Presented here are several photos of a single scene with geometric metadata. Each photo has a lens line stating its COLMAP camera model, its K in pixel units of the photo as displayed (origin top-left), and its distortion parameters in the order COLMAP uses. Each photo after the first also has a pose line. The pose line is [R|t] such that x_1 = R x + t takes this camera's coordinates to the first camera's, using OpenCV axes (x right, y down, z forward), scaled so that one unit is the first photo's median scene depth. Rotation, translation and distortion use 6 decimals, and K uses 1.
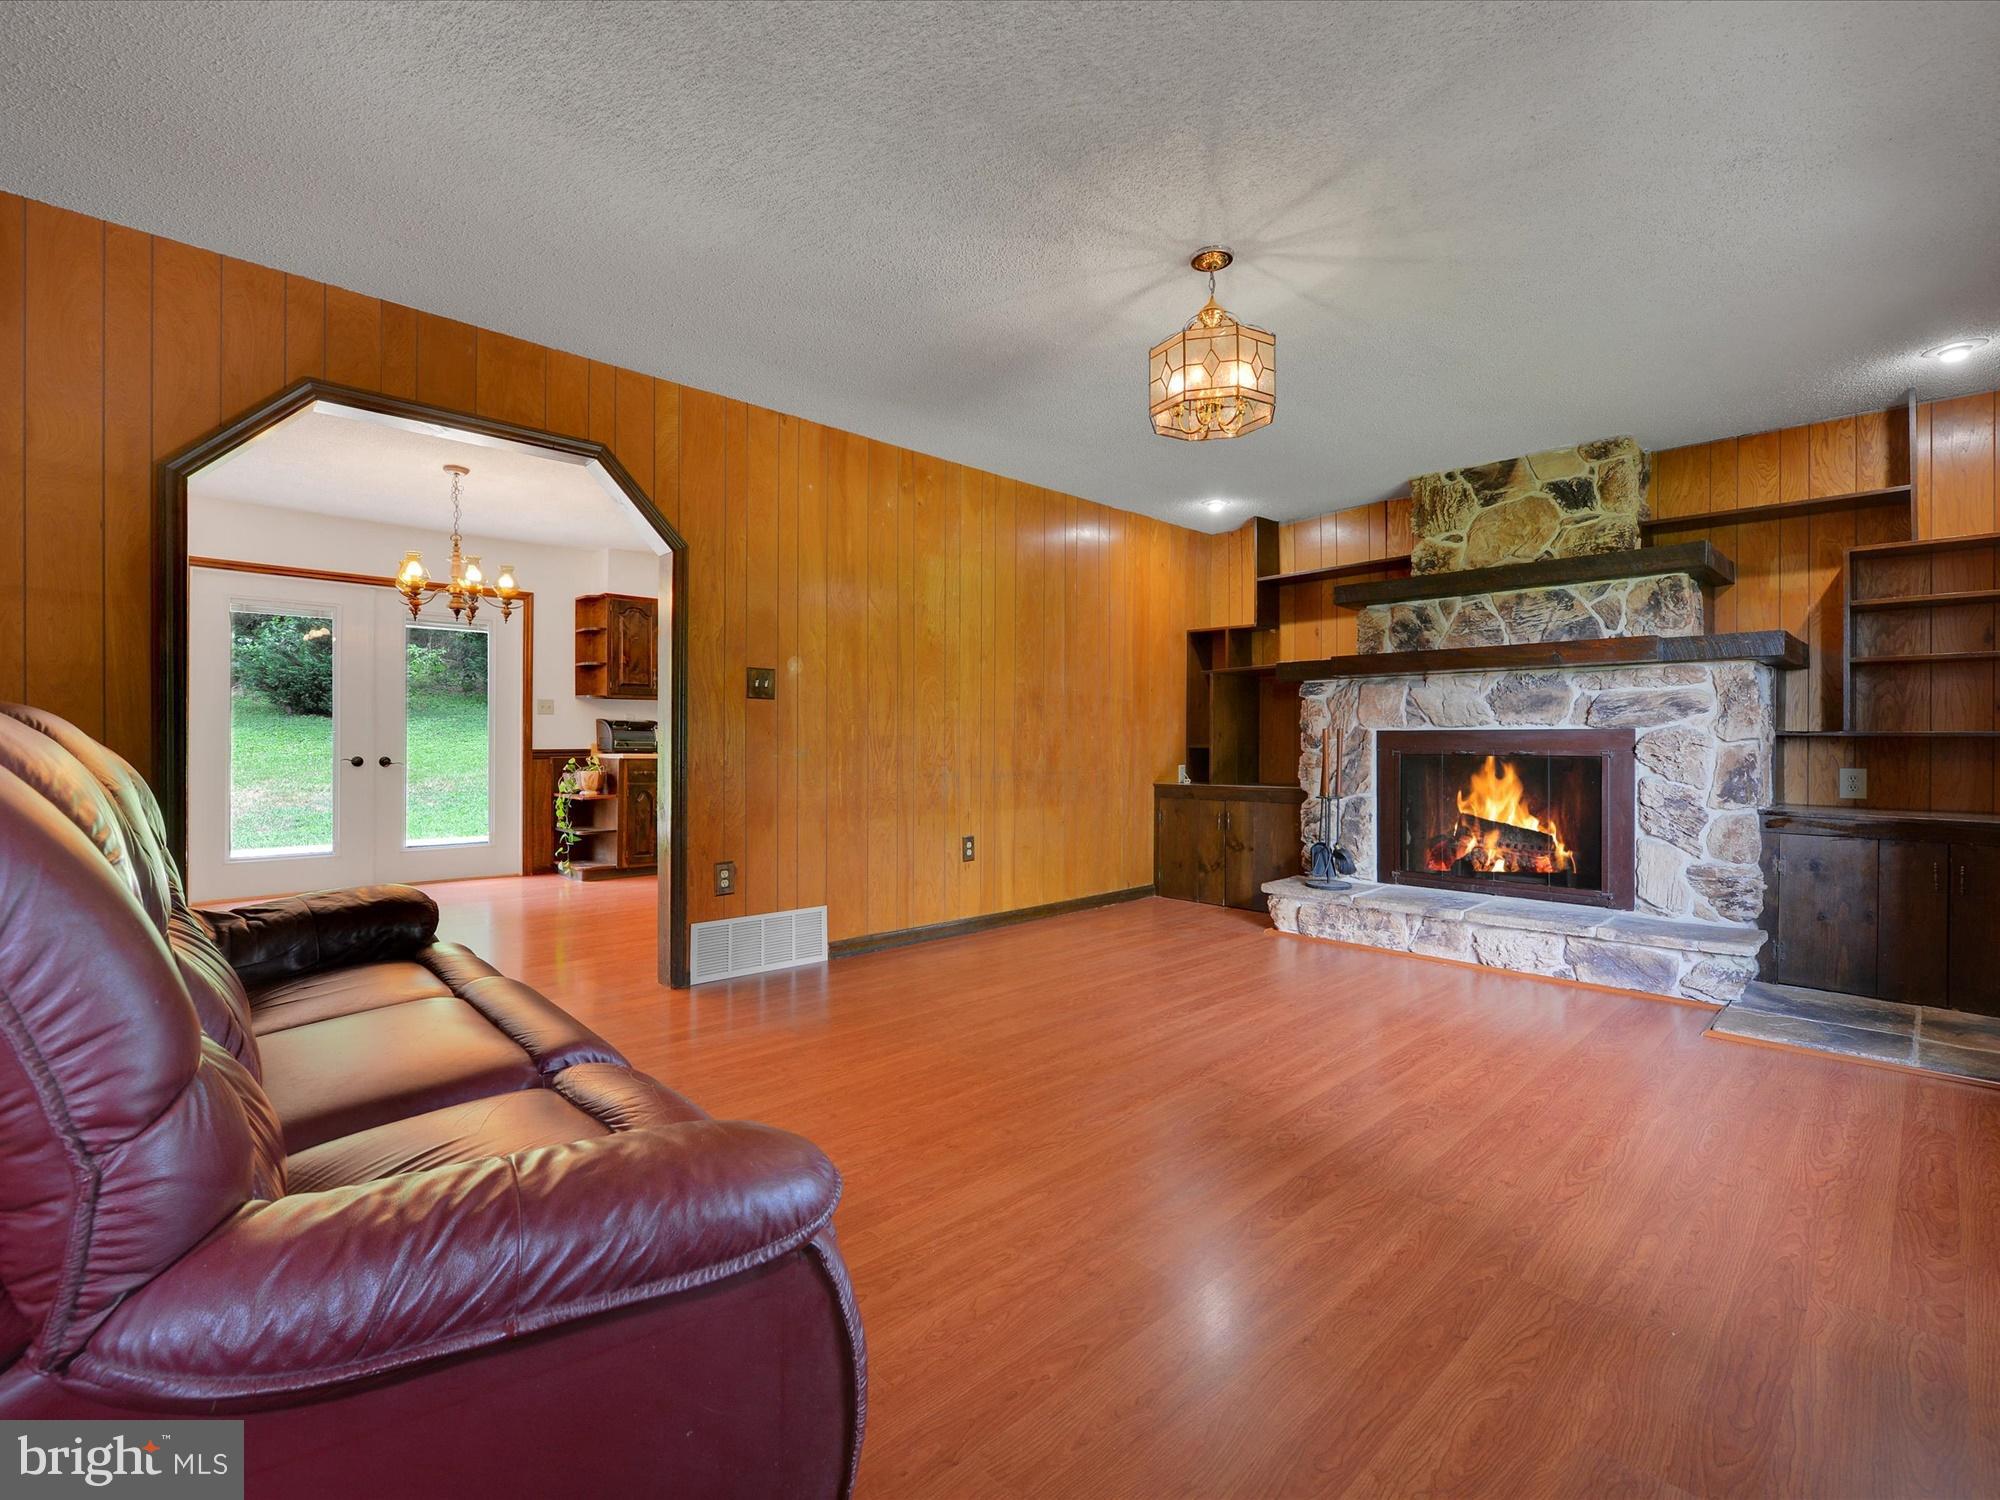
lens RADIAL K [[889.2, 0, 1000.0], [0, 889.2, 750.0], [0, 0, 1]] dist [0.000951, 0.000076]
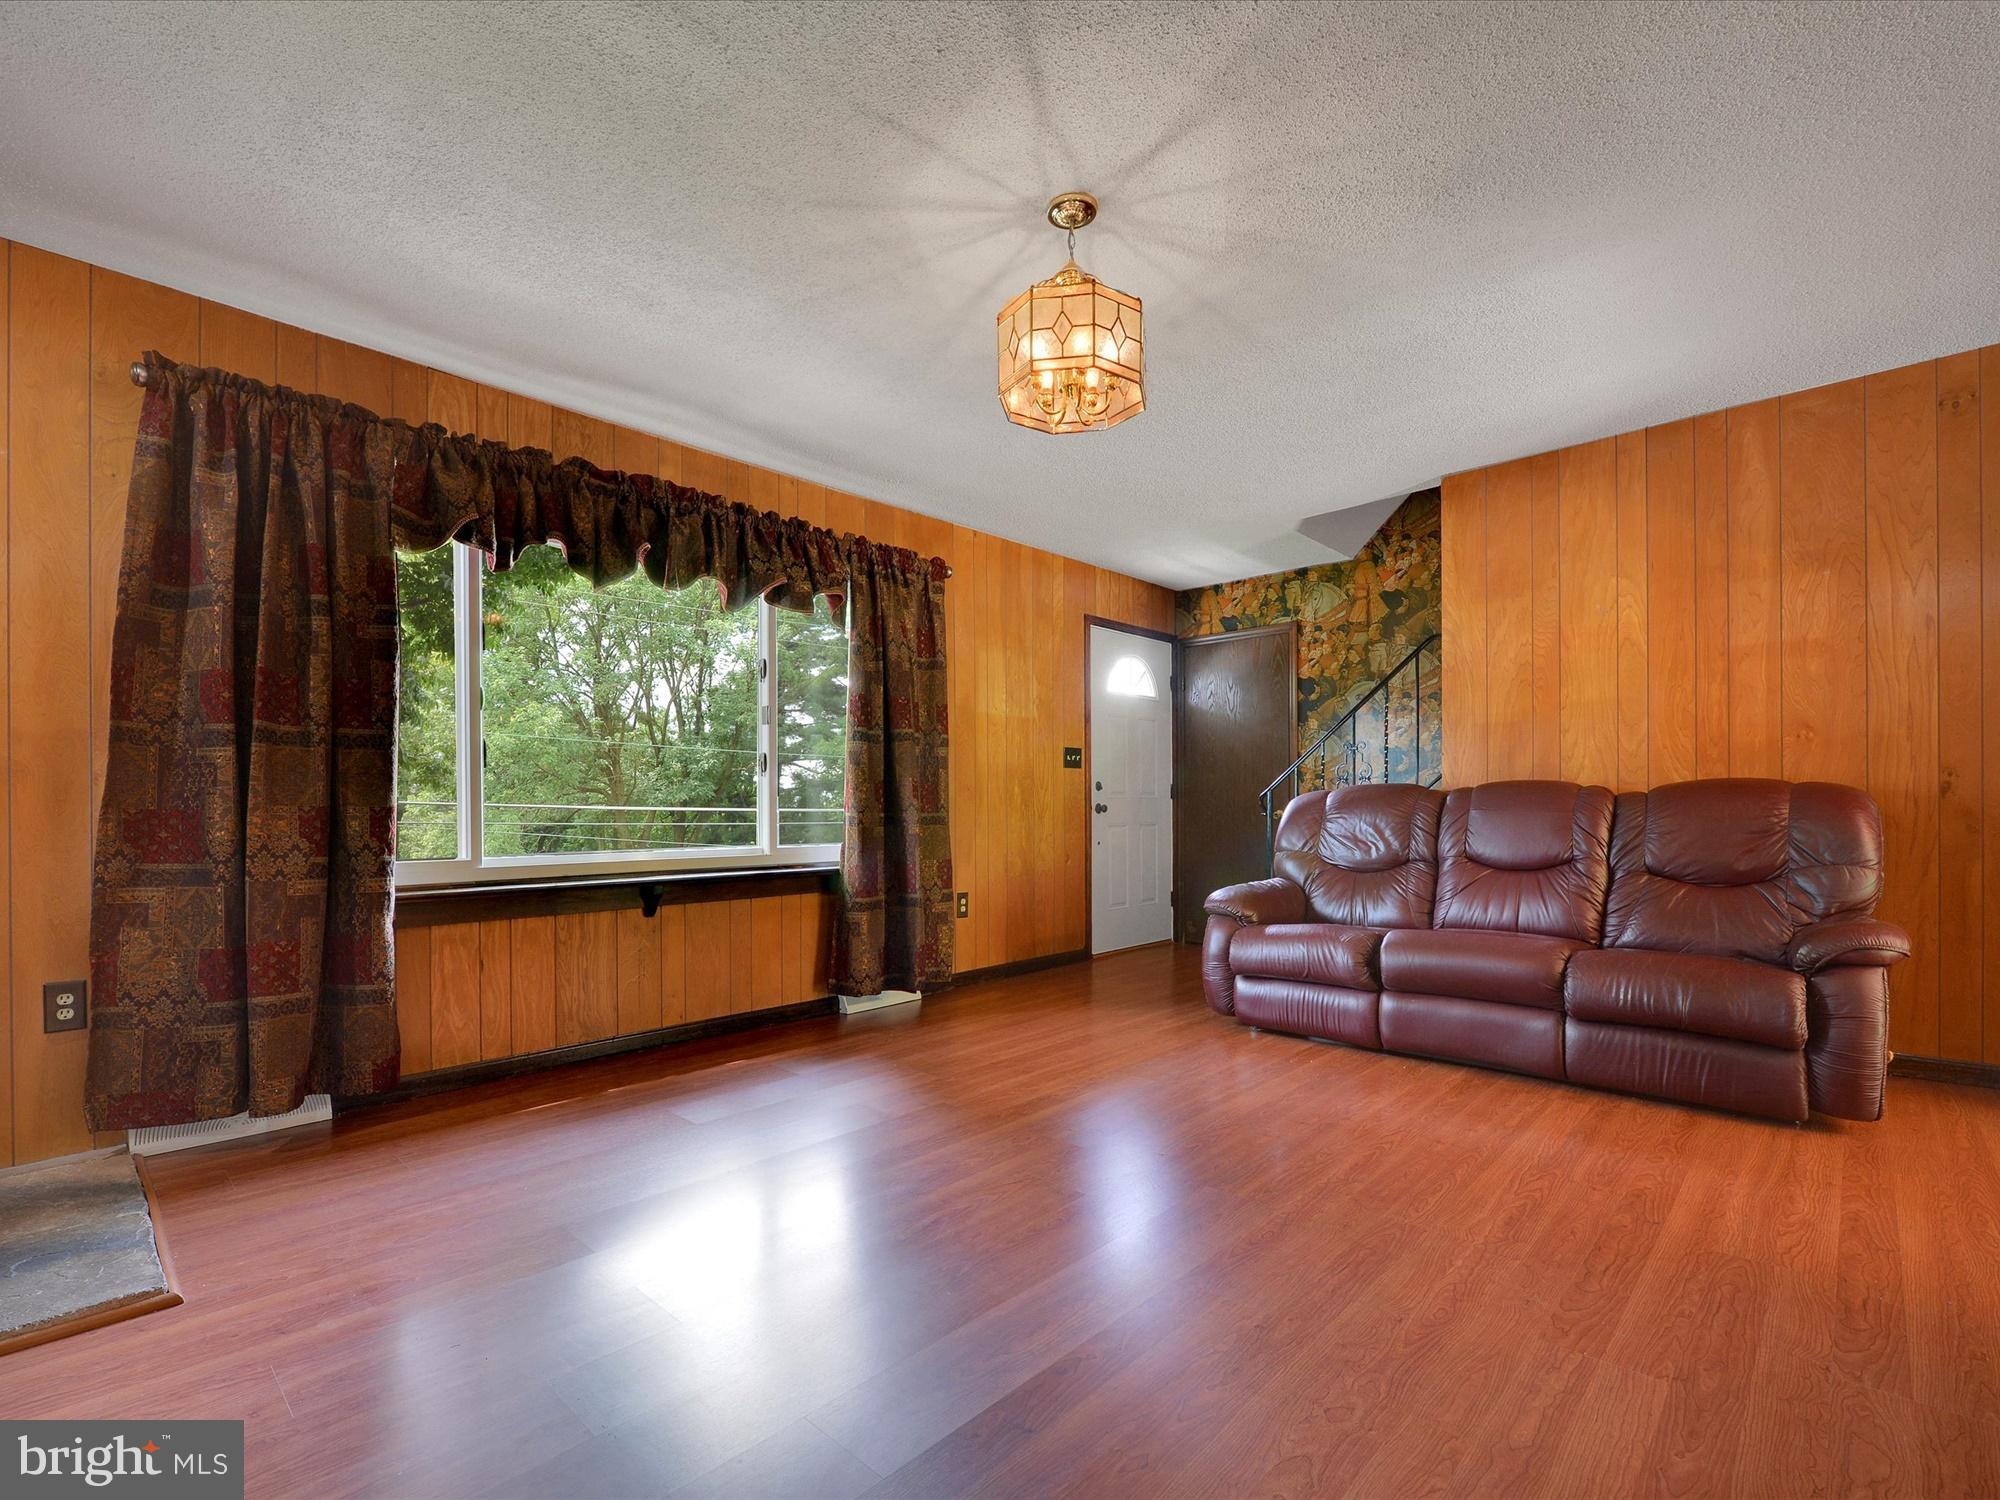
lens RADIAL K [[933.4, 0, 1004.4], [0, 933.4, 823.1], [0, 0, 1]] dist [-0.005828, -0.000647]
pose [[-0.998277, 0.005236, -0.058439, 0.221234], [0.004136, 0.999812, 0.018929, 0.006126], [0.058528, 0.018654, -0.998111, 1.174310]]
